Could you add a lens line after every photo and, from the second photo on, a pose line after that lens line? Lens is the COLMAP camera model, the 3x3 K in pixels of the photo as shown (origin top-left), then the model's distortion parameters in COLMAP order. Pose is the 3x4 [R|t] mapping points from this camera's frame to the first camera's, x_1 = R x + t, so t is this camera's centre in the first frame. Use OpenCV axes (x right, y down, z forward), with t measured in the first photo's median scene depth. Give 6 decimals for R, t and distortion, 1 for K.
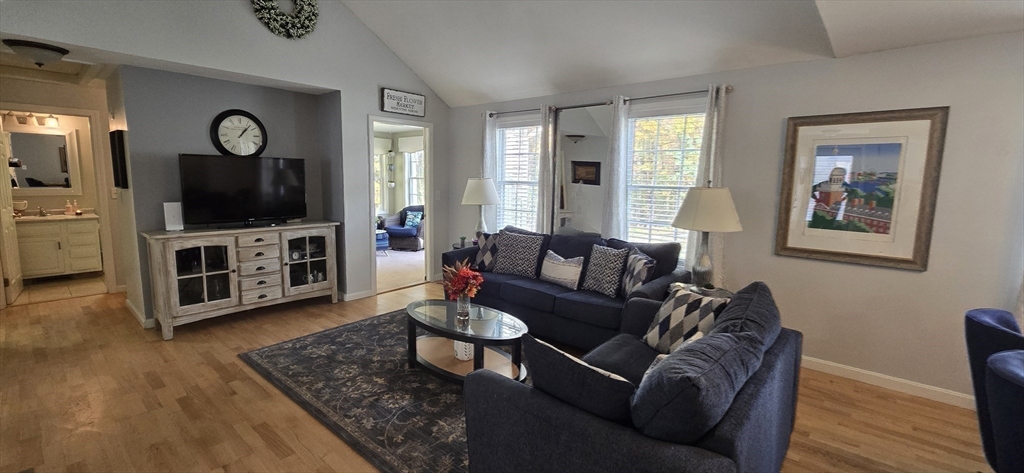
lens RADIAL K [[421.8, 0, 512.9], [0, 421.8, 233.2], [0, 0, 1]] dist [0.003713, 0.000183]
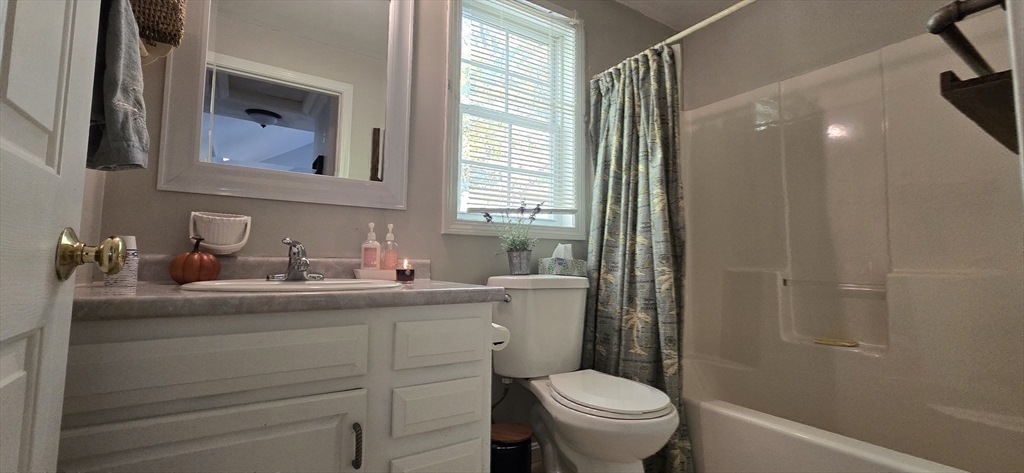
lens RADIAL K [[421.8, 0, 512.1], [0, 421.8, 233.9], [0, 0, 1]] dist [0.003713, 0.000183]
pose [[0.957123, -0.033139, -0.287781, -0.900025], [-0.026708, 0.979109, -0.201575, -0.021340], [0.288449, 0.200619, 0.936242, 0.788546]]
